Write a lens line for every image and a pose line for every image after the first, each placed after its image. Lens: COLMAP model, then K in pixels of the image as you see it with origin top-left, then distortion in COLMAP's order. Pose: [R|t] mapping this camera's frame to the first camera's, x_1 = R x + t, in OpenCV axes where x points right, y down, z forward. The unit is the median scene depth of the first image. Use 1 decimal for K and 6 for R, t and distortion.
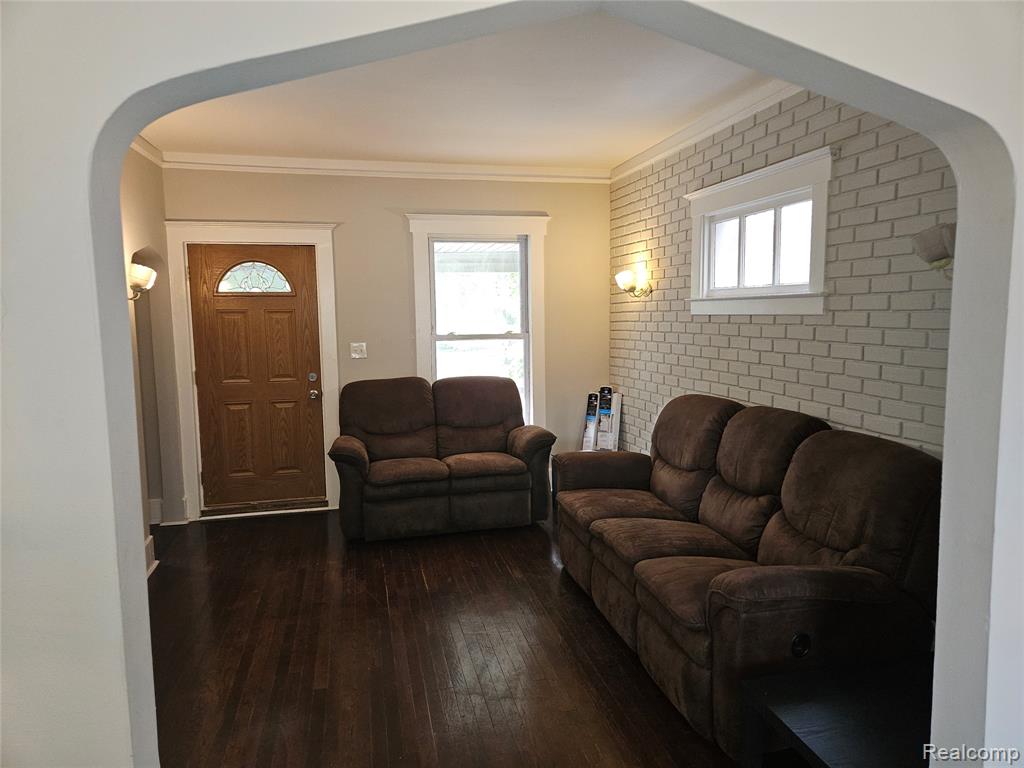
lens RADIAL K [[673.3, 0, 512.0], [0, 673.3, 384.0], [0, 0, 1]] dist [0.046915, -0.001536]
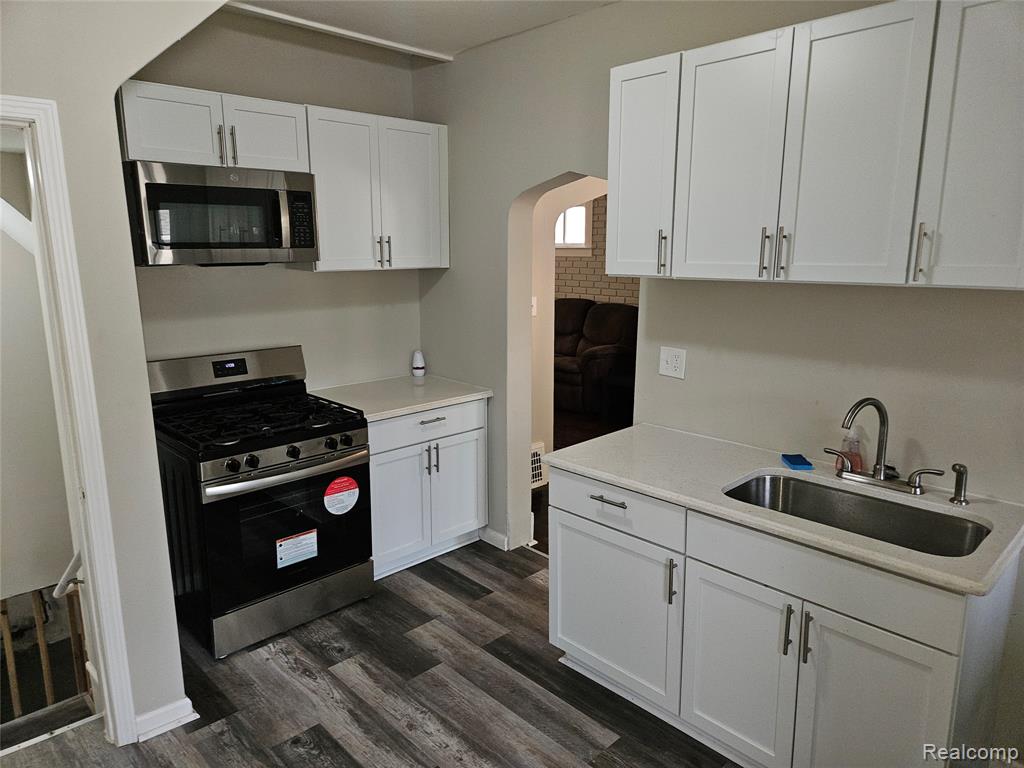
lens RADIAL K [[673.3, 0, 512.0], [0, 673.3, 384.0], [0, 0, 1]] dist [0.046915, -0.001536]
pose [[0.857525, -0.093301, 0.505910, -1.049664], [0.048082, 0.993647, 0.101751, 0.090067], [-0.512190, -0.062928, 0.856564, -0.943796]]
